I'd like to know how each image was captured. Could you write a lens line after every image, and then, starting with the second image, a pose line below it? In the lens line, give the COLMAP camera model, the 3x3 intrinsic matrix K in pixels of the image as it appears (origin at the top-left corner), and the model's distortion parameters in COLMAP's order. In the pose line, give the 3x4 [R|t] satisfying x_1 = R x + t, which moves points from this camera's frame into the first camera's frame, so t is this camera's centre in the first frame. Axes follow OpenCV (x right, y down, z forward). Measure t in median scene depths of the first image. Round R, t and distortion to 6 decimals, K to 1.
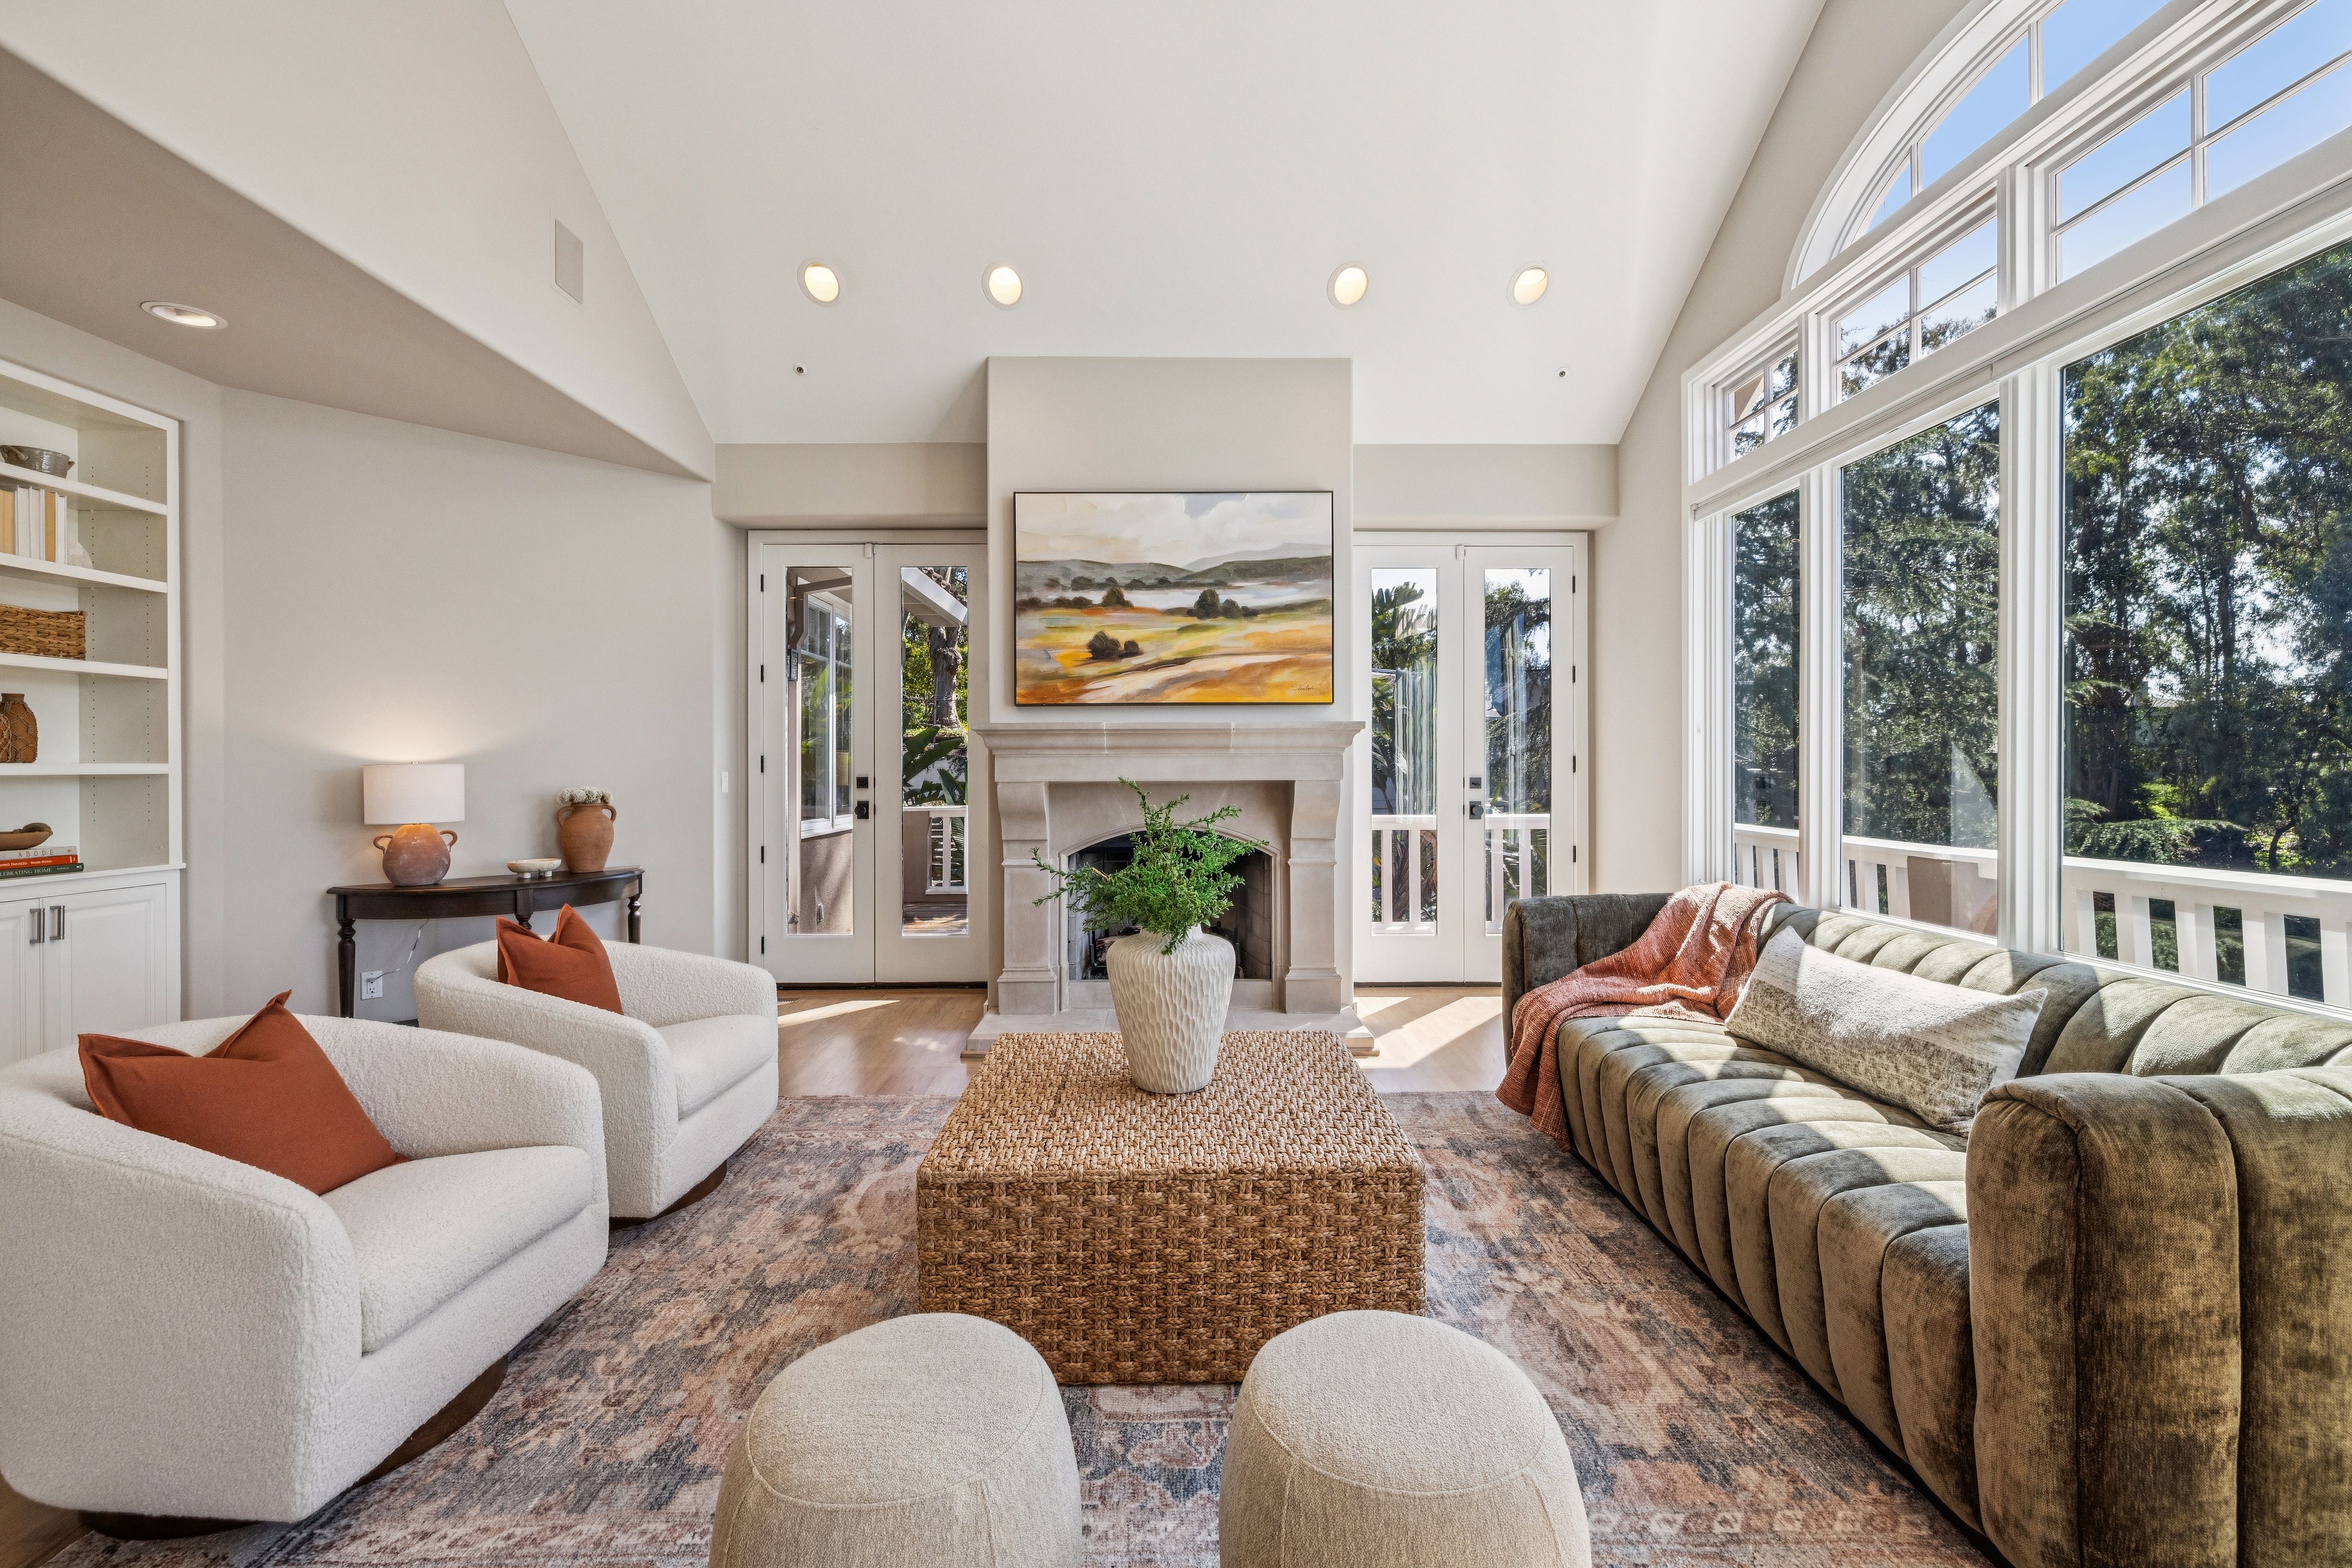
lens RADIAL K [[983.2, 0, 1171.6], [0, 983.2, 769.2], [0, 0, 1]] dist [-0.000052, -0.000249]
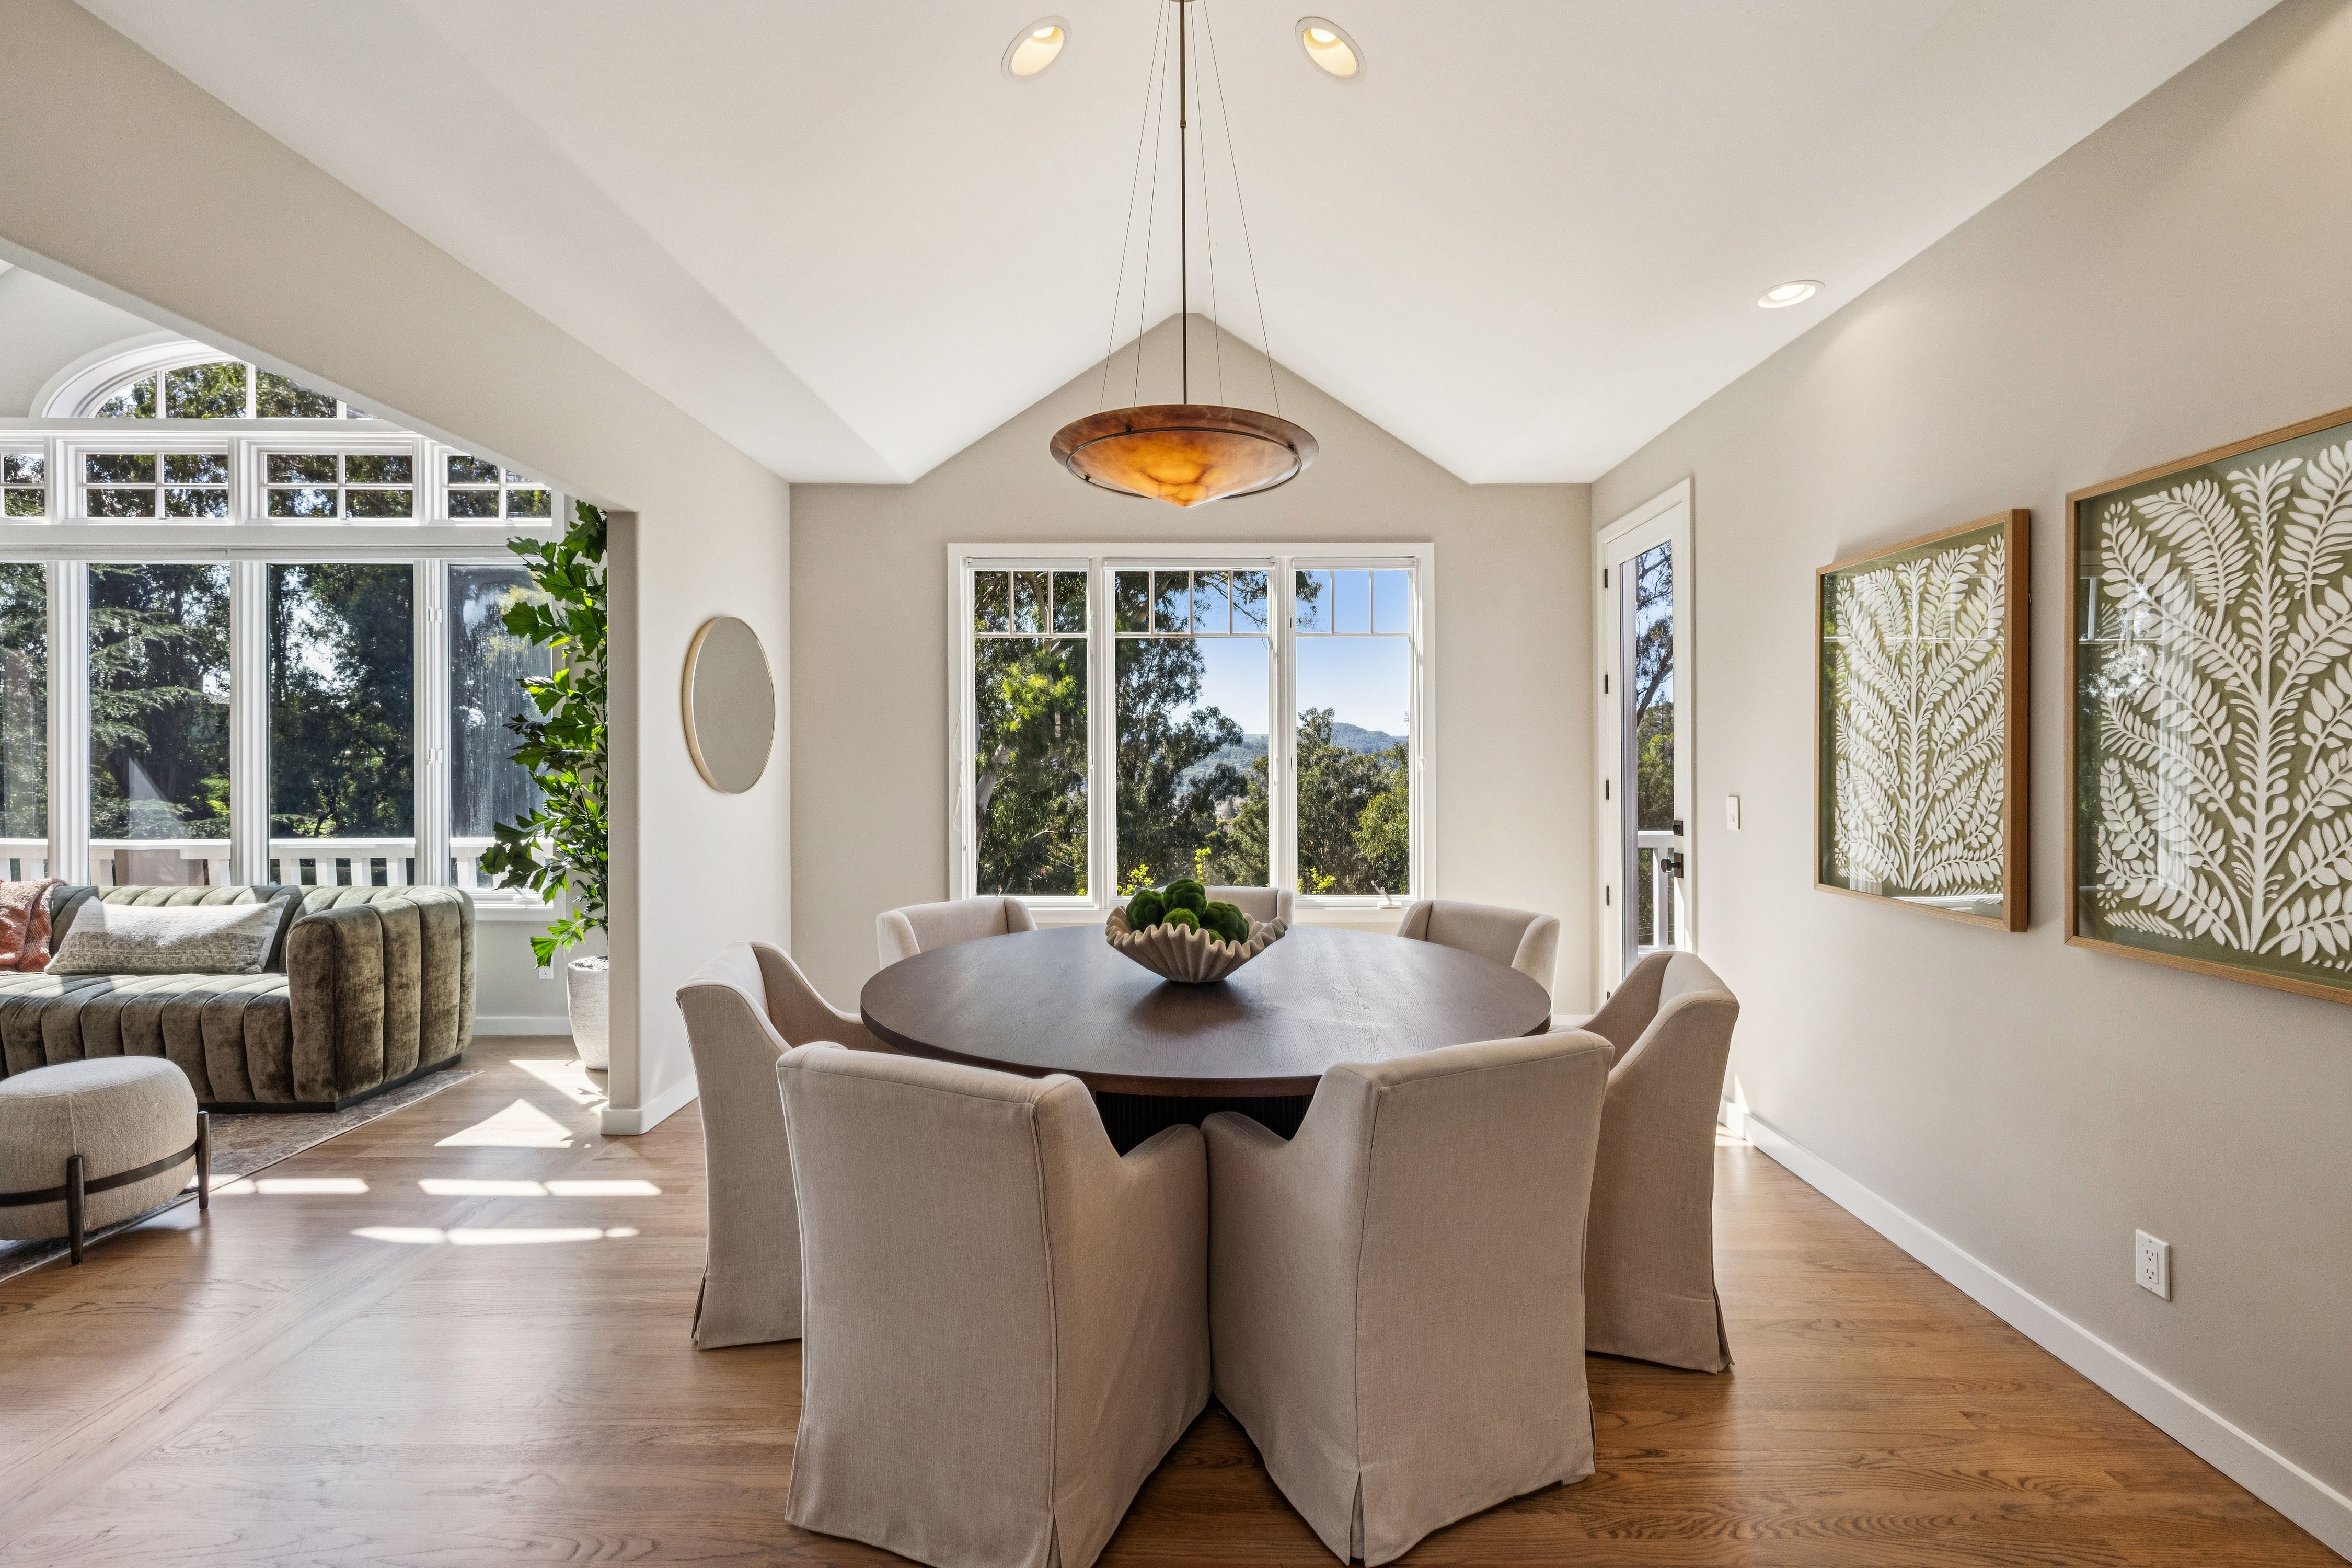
lens RADIAL K [[997.2, 0, 1203.3], [0, 997.2, 774.8], [0, 0, 1]] dist [0.001590, -0.000135]
pose [[0.000611, -0.009063, 0.999959, -0.556214], [-0.002301, 0.999956, 0.009064, -0.025871], [-0.999997, -0.002306, 0.000590, -0.427956]]
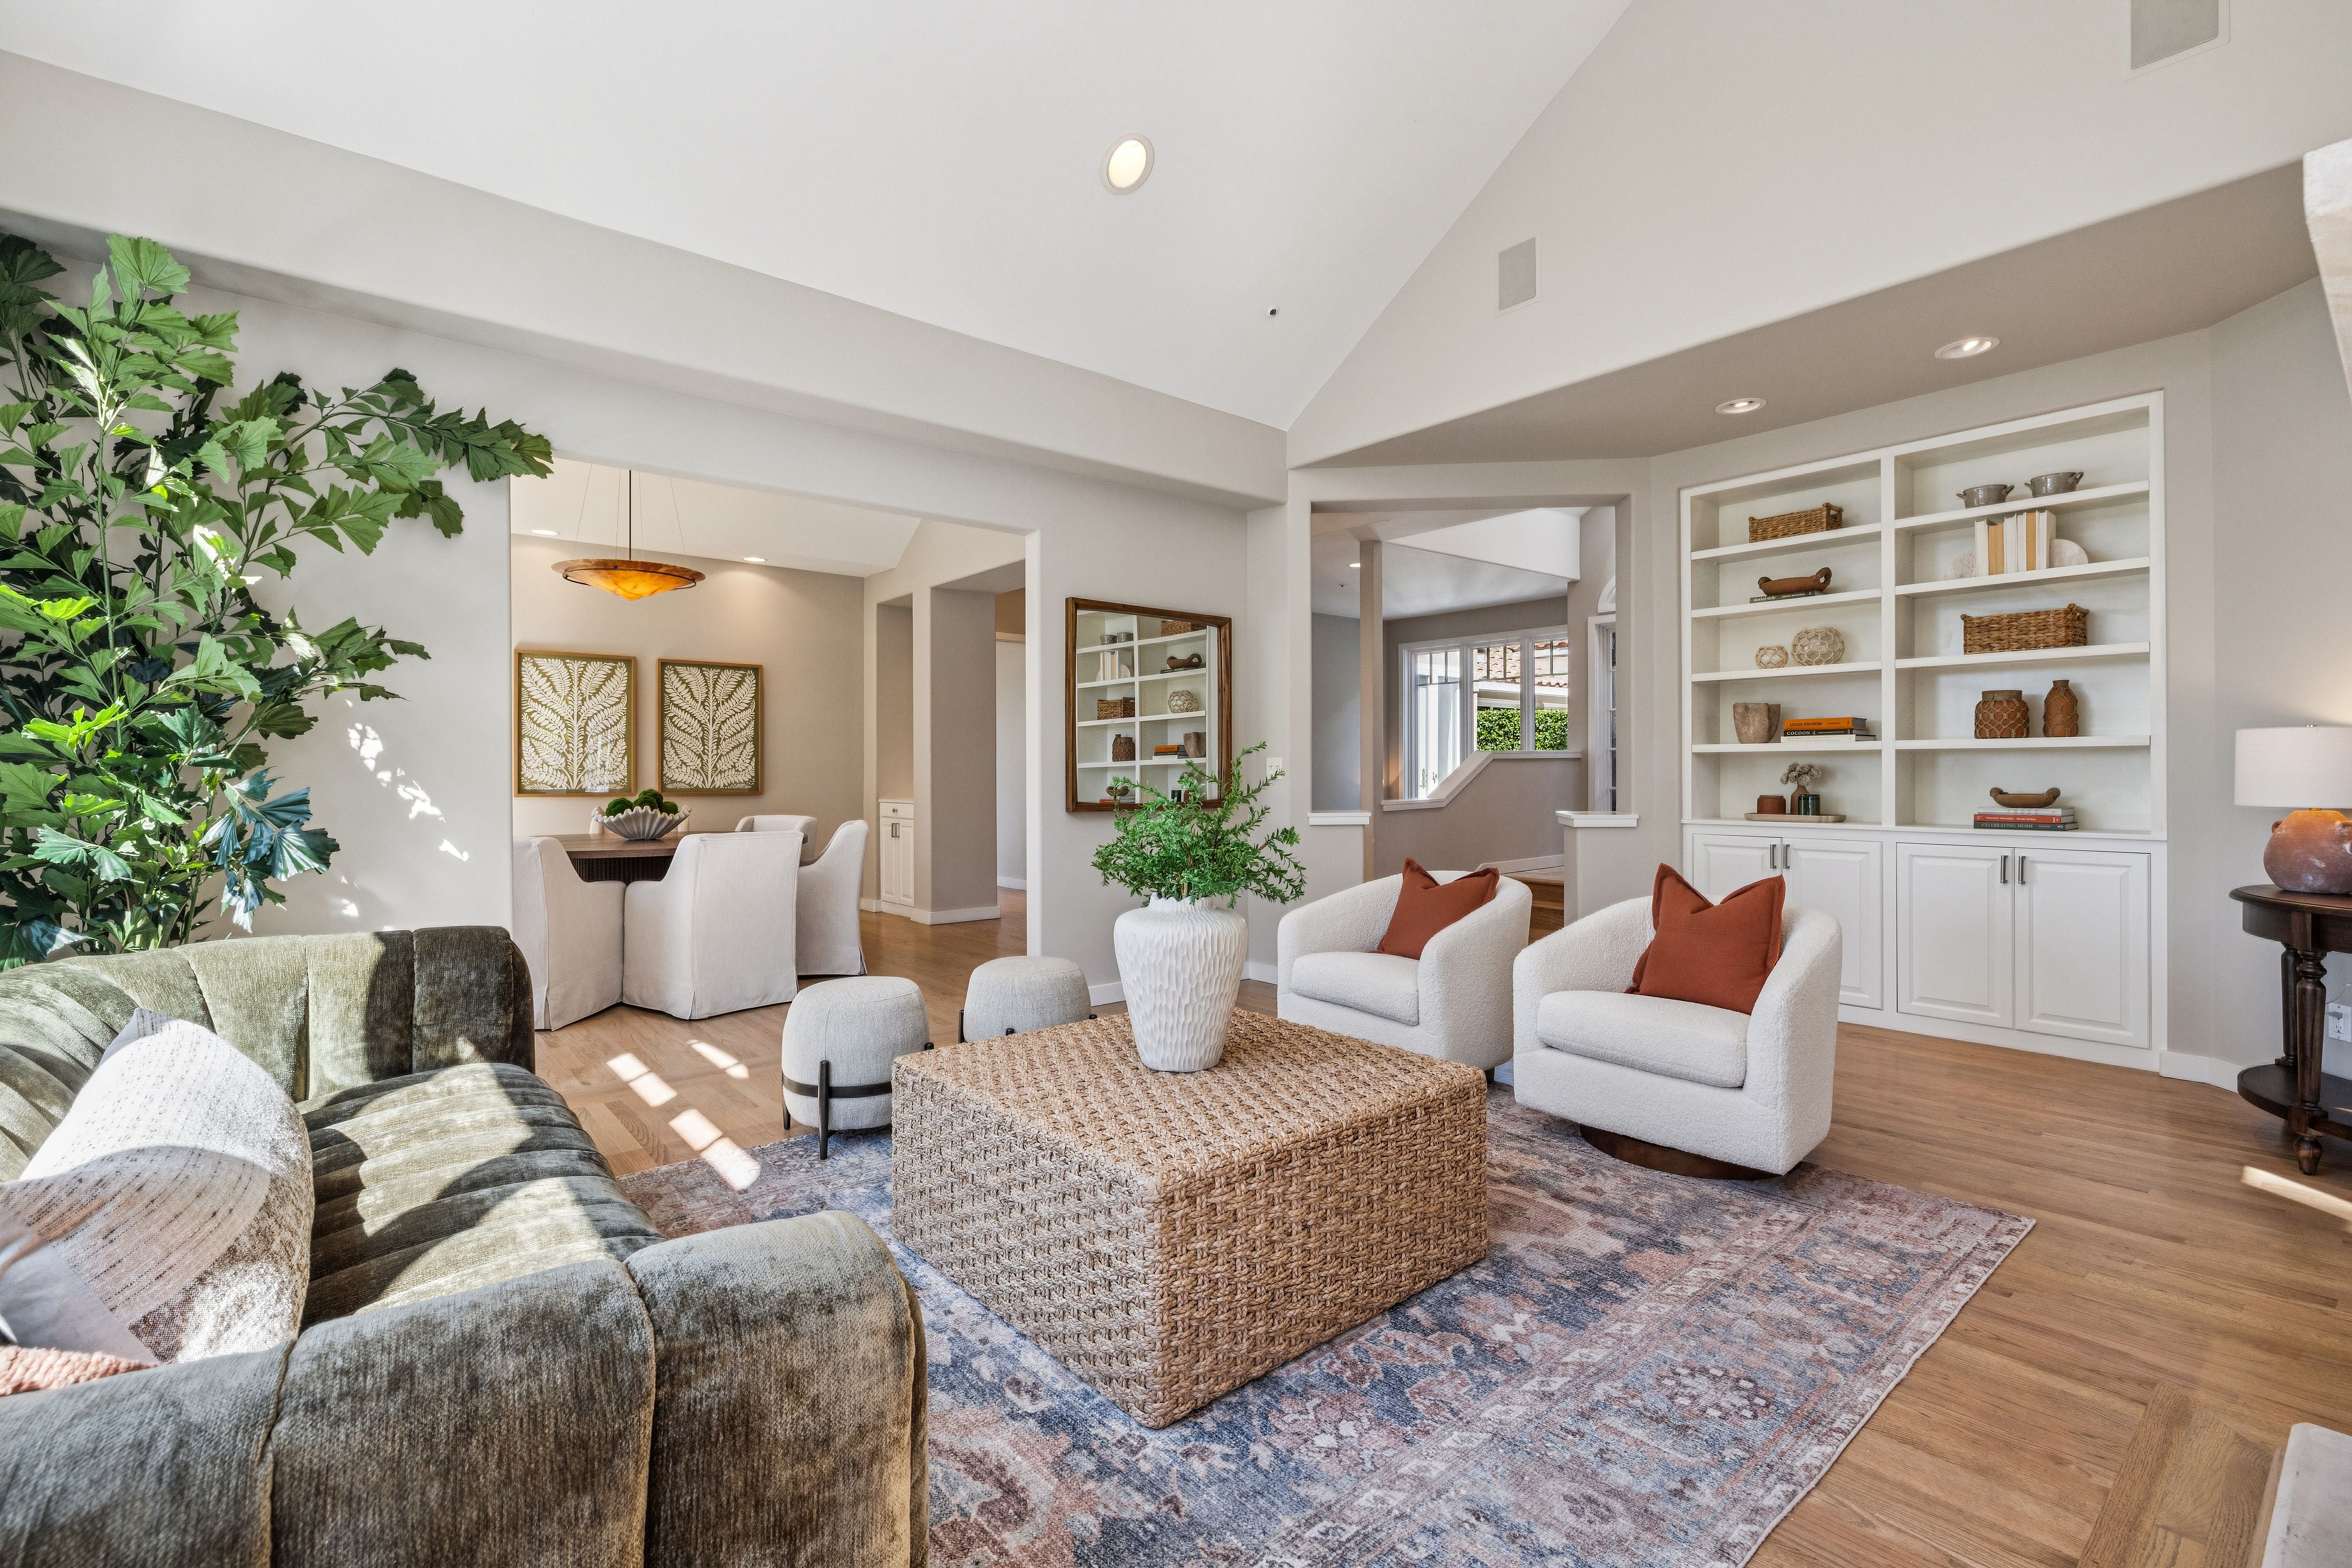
lens RADIAL K [[1051.8, 0, 1174.5], [0, 1051.8, 776.4], [0, 0, 1]] dist [-0.006060, 0.000129]
pose [[-0.772589, 0.009361, -0.634837, 0.349355], [0.004739, 0.999948, 0.008977, 0.017557], [0.634889, 0.003927, -0.772594, 0.957046]]
